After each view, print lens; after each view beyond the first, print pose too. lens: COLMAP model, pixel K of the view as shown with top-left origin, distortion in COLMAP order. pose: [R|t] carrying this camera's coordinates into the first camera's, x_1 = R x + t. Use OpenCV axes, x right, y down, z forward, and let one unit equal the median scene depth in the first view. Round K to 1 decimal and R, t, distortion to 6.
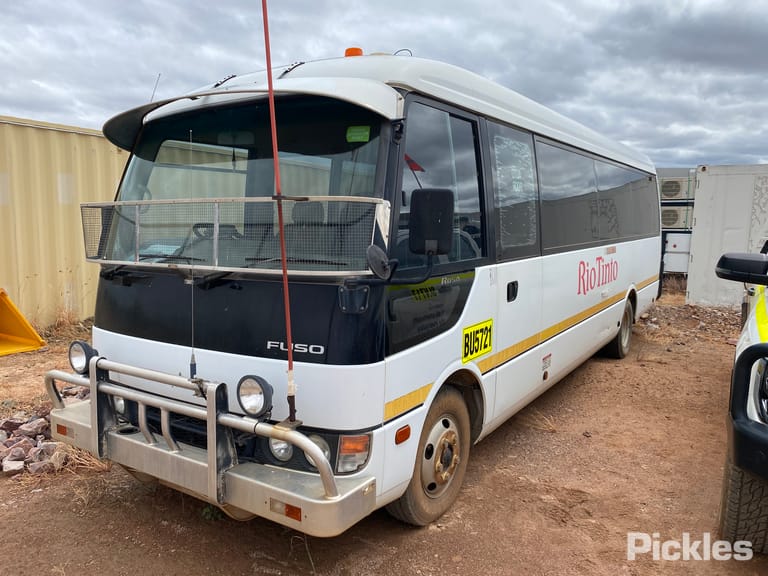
lens RADIAL K [[585.5, 0, 387.8], [0, 585.5, 287.1], [0, 0, 1]] dist [0.031543, -0.025791]
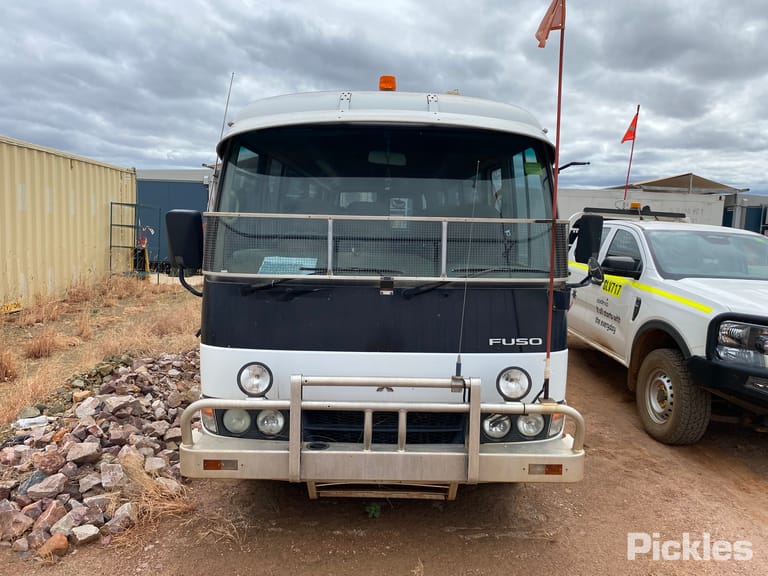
lens RADIAL K [[585.5, 0, 388.3], [0, 585.5, 294.3], [0, 0, 1]] dist [0.031543, -0.025791]
pose [[0.836945, -0.047806, 0.545195, -0.865531], [0.039446, 0.998856, 0.027032, -0.032560], [-0.545863, -0.001119, 0.837873, 0.103104]]
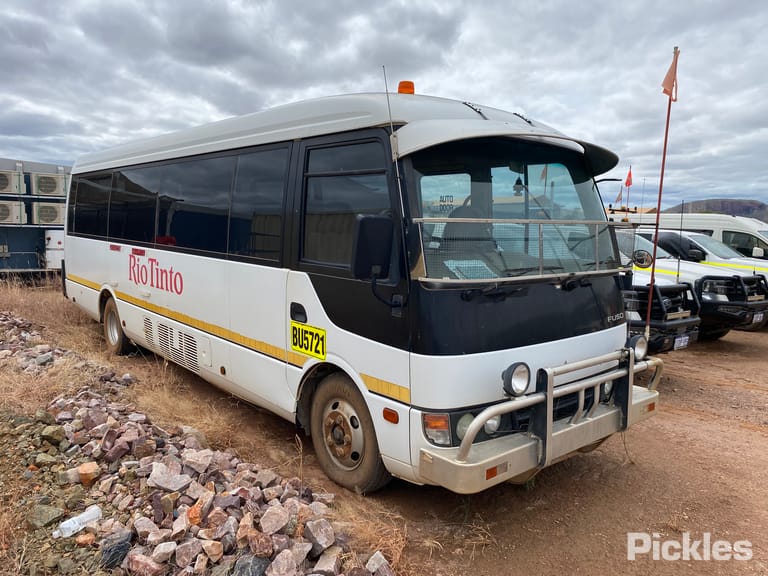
lens RADIAL K [[585.5, 0, 375.9], [0, 585.5, 282.0], [0, 0, 1]] dist [0.031543, -0.025791]
pose [[0.301150, -0.094388, 0.948894, -1.532067], [0.088939, 0.993532, 0.070602, -0.132295], [-0.949420, 0.063132, 0.307597, 0.933239]]
